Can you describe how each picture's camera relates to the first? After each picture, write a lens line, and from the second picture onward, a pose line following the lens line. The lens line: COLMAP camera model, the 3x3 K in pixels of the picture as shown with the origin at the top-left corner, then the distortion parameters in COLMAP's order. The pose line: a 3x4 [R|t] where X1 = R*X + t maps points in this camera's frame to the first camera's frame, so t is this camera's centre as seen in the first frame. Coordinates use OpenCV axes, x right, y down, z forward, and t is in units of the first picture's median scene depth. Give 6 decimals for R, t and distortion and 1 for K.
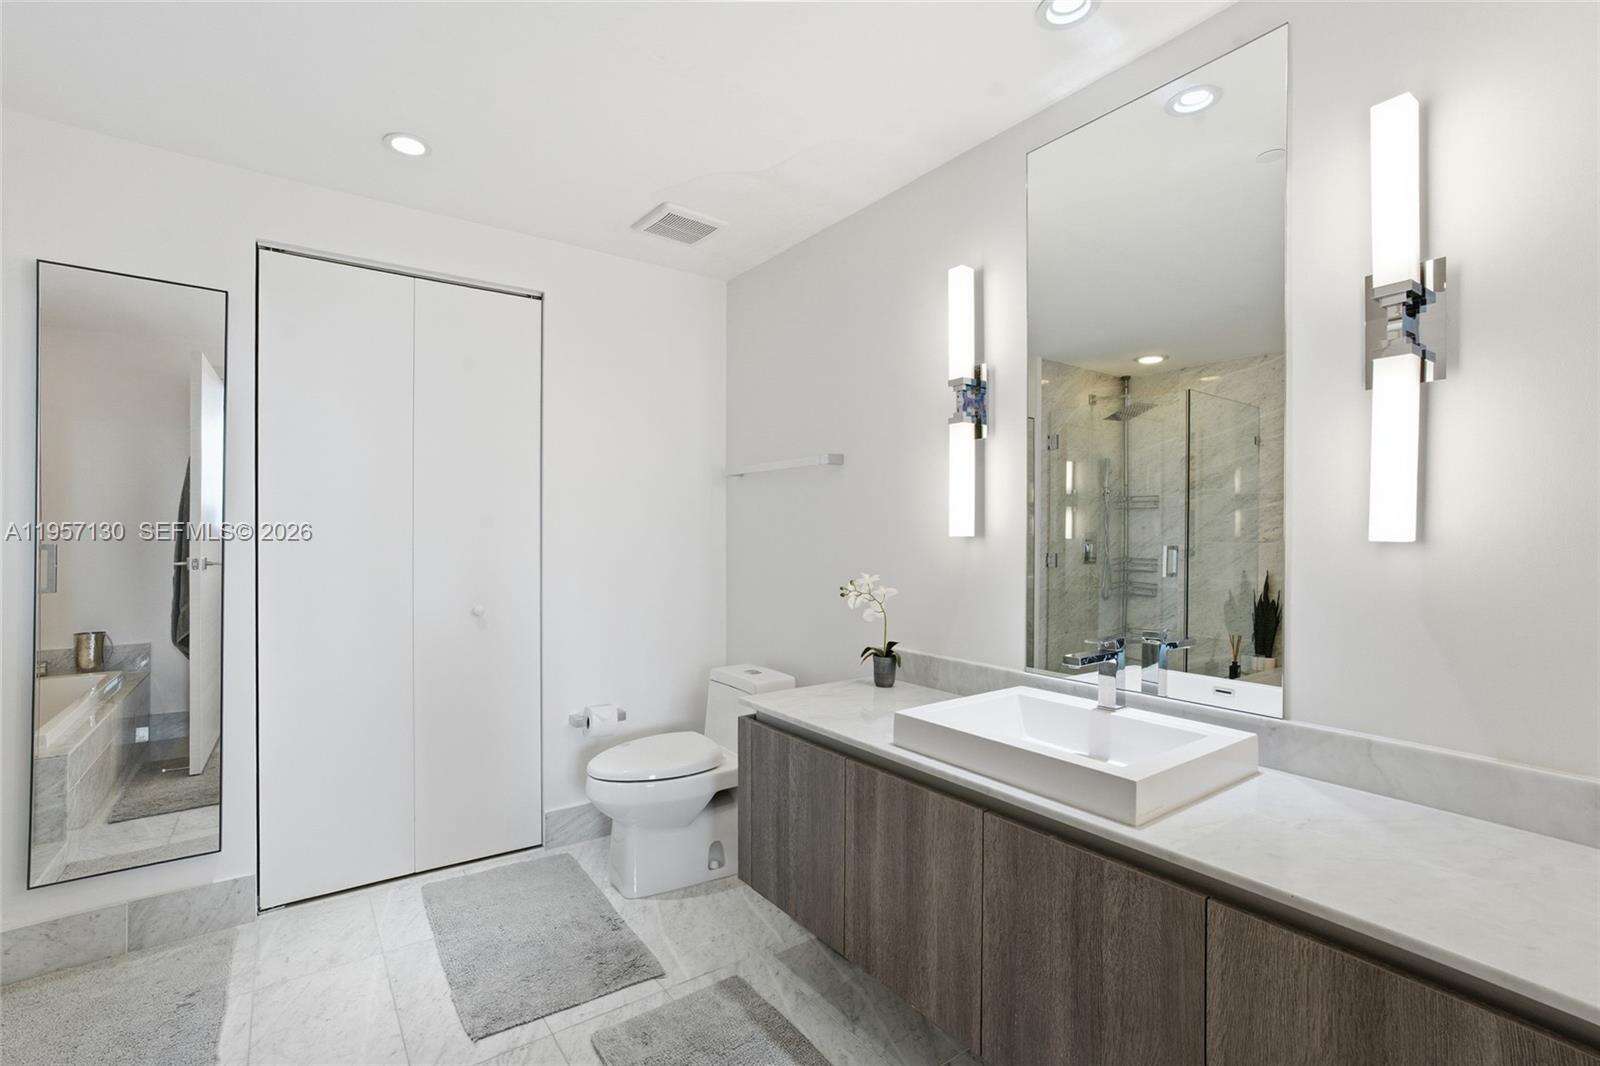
lens RADIAL K [[741.1, 0, 810.1], [0, 741.1, 531.6], [0, 0, 1]] dist [-0.061008, 0.021092]
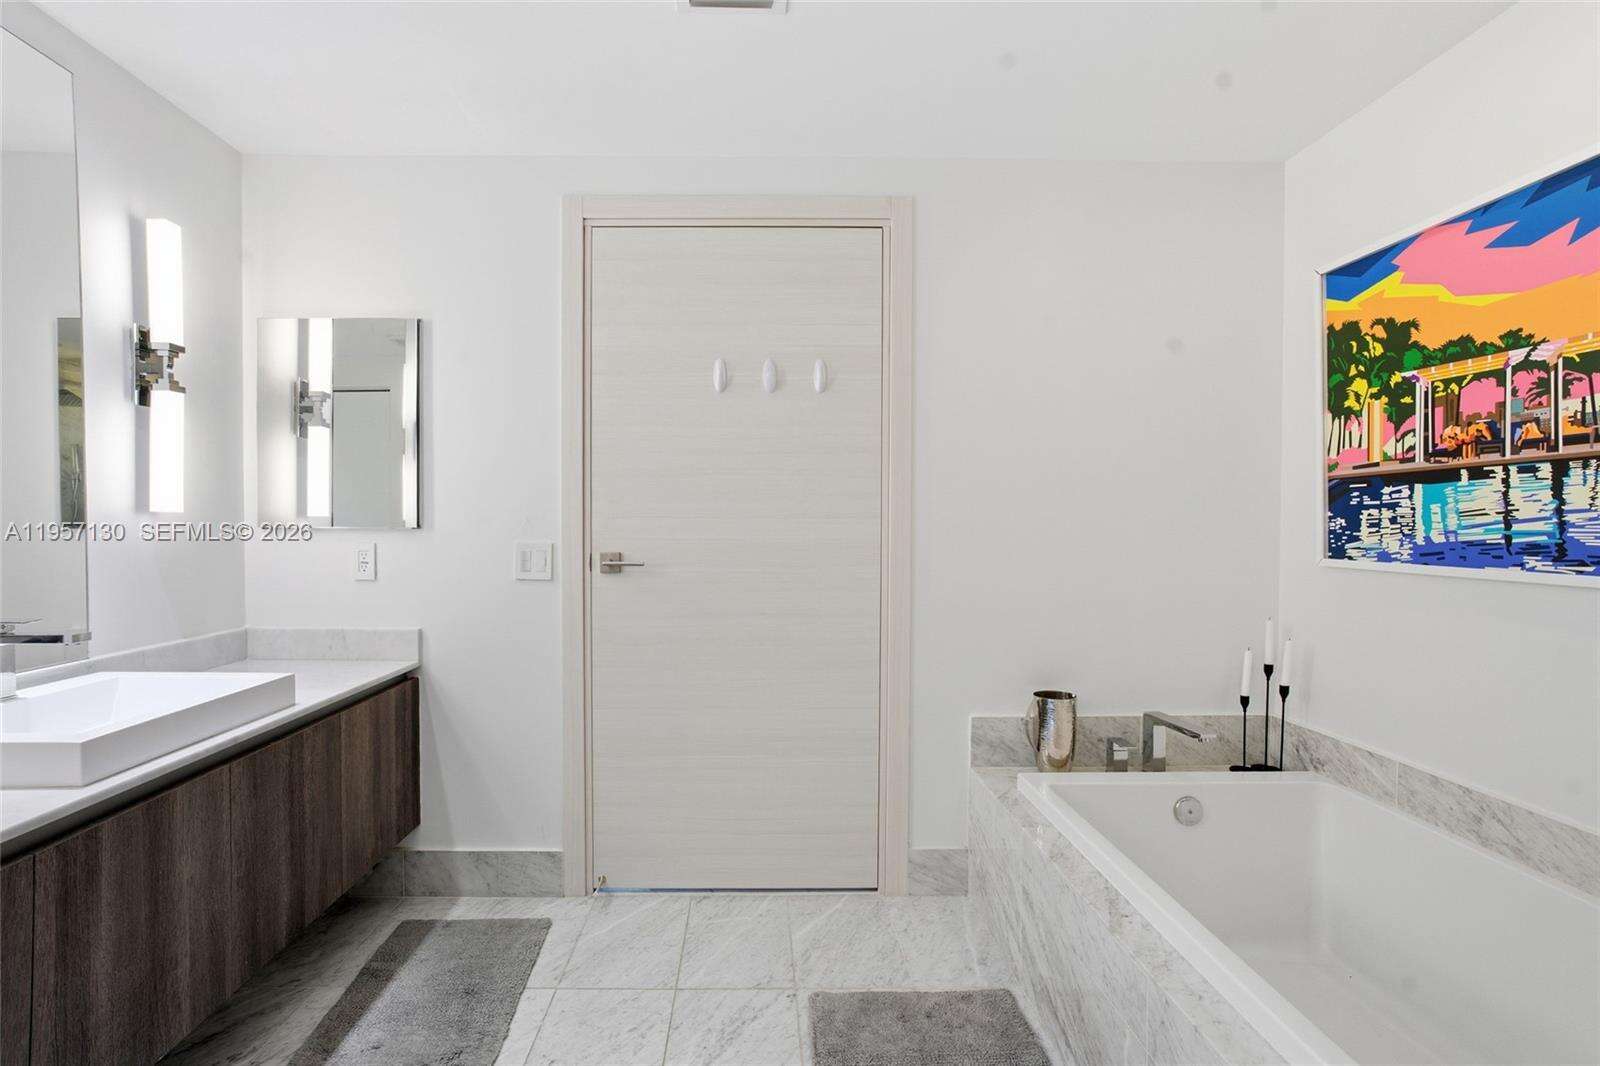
lens RADIAL K [[762.4, 0, 747.8], [0, 762.4, 538.1], [0, 0, 1]] dist [-0.048011, 0.023634]
pose [[-0.804542, -0.020625, 0.593538, -1.003076], [-0.008137, 0.999686, 0.023709, 0.022656], [-0.593841, 0.014245, -0.804457, 1.412050]]
